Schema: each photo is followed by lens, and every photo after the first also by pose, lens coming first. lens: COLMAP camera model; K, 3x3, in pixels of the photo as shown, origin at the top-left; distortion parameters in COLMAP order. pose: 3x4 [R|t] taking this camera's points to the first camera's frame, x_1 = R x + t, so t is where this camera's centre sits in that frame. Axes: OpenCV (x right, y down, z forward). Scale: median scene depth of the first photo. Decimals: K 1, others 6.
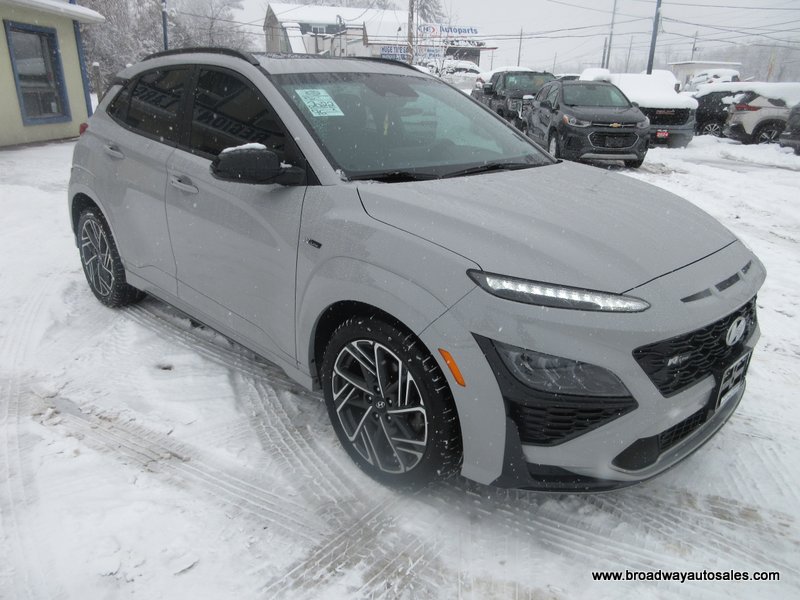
lens RADIAL K [[603.1, 0, 394.2], [0, 603.1, 302.3], [0, 0, 1]] dist [0.008812, 0.006816]
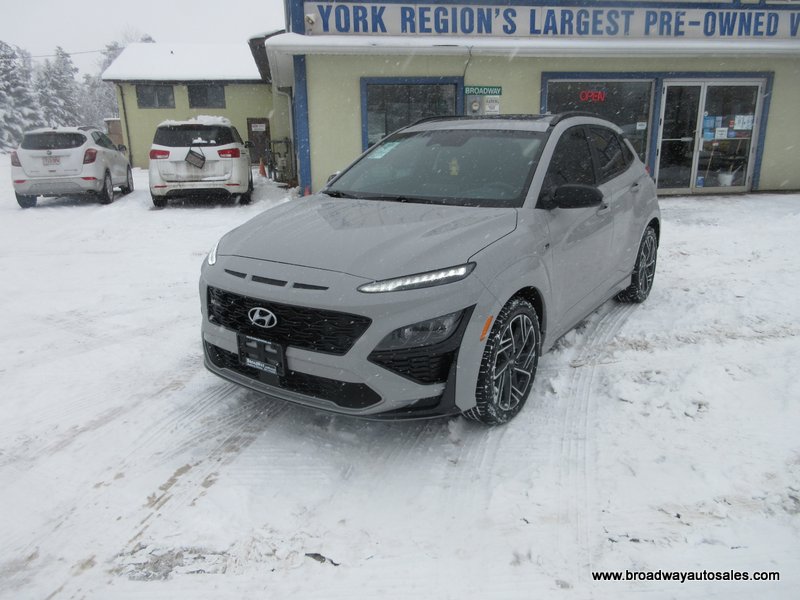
lens RADIAL K [[603.1, 0, 394.2], [0, 603.1, 302.3], [0, 0, 1]] dist [0.008812, 0.006816]
pose [[0.158399, 0.247488, -0.955855, 1.805415], [-0.316688, 0.929666, 0.188227, -0.316793], [0.935210, 0.272893, 0.225635, 0.919205]]
